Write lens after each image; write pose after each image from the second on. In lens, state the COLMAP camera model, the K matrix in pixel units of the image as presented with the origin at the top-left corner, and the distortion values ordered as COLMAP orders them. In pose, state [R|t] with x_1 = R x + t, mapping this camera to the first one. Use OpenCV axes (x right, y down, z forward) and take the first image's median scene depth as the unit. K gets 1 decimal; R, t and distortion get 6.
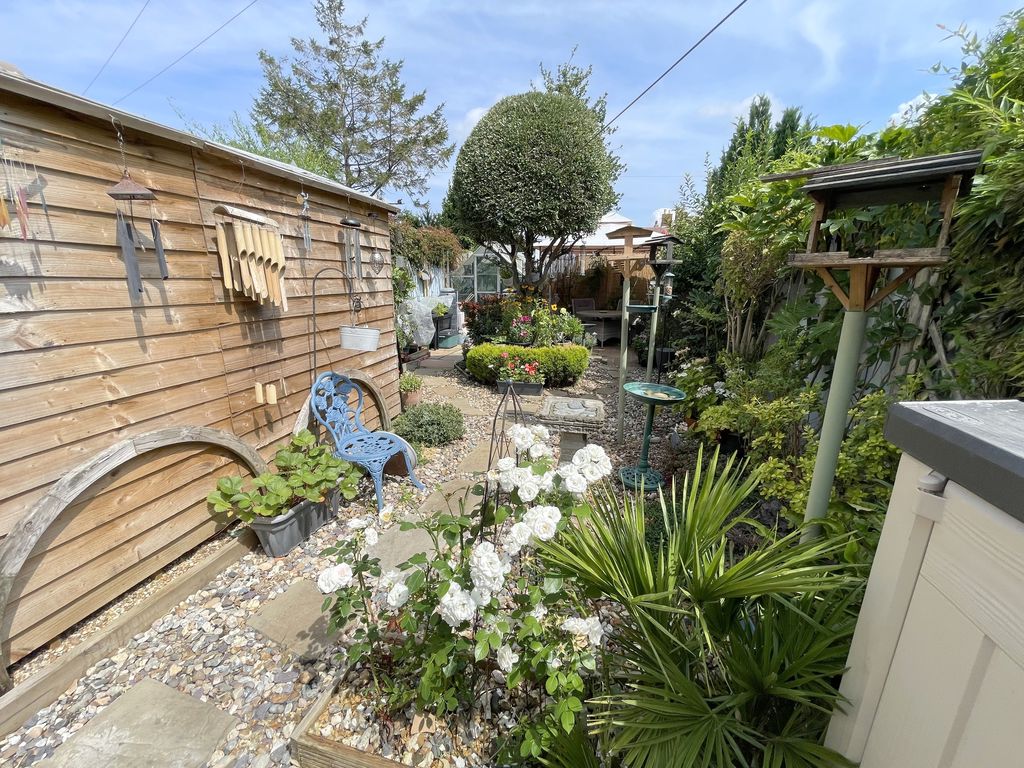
lens RADIAL K [[418.4, 0, 513.4], [0, 418.4, 387.4], [0, 0, 1]] dist [0.003693, 0.000300]
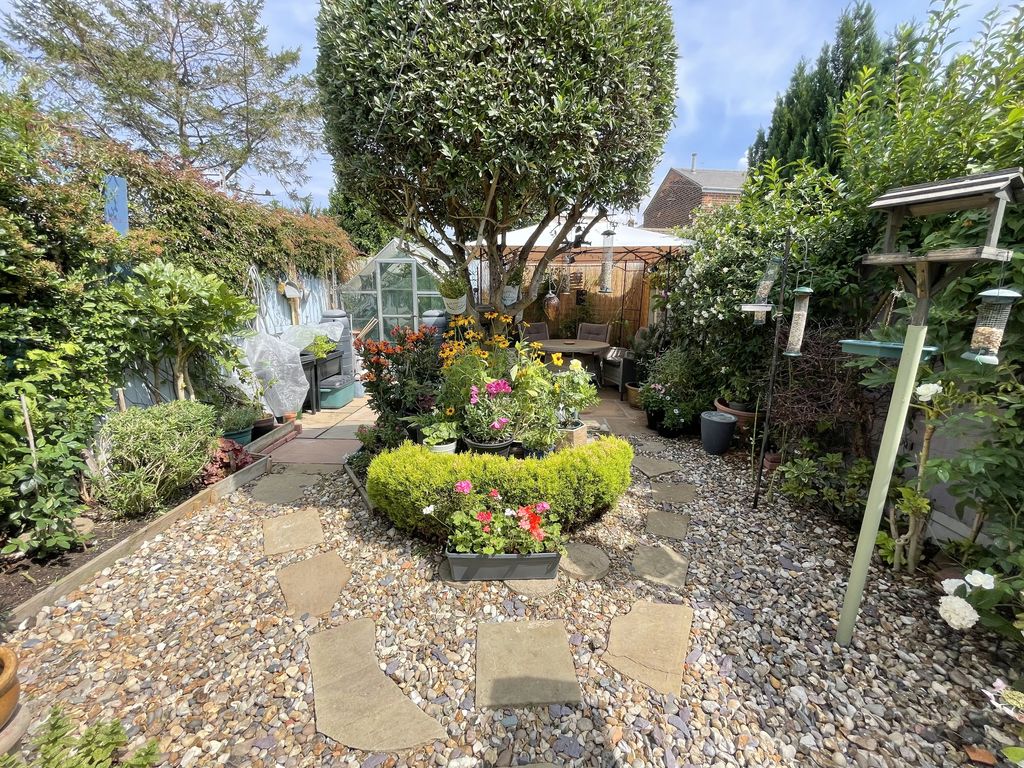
lens RADIAL K [[418.4, 0, 513.6], [0, 418.4, 383.0], [0, 0, 1]] dist [0.003693, 0.000300]
pose [[0.976191, -0.041648, 0.212875, -0.034807], [0.051321, 0.997876, -0.040117, -0.098082], [-0.210752, 0.050087, 0.976256, 0.366851]]
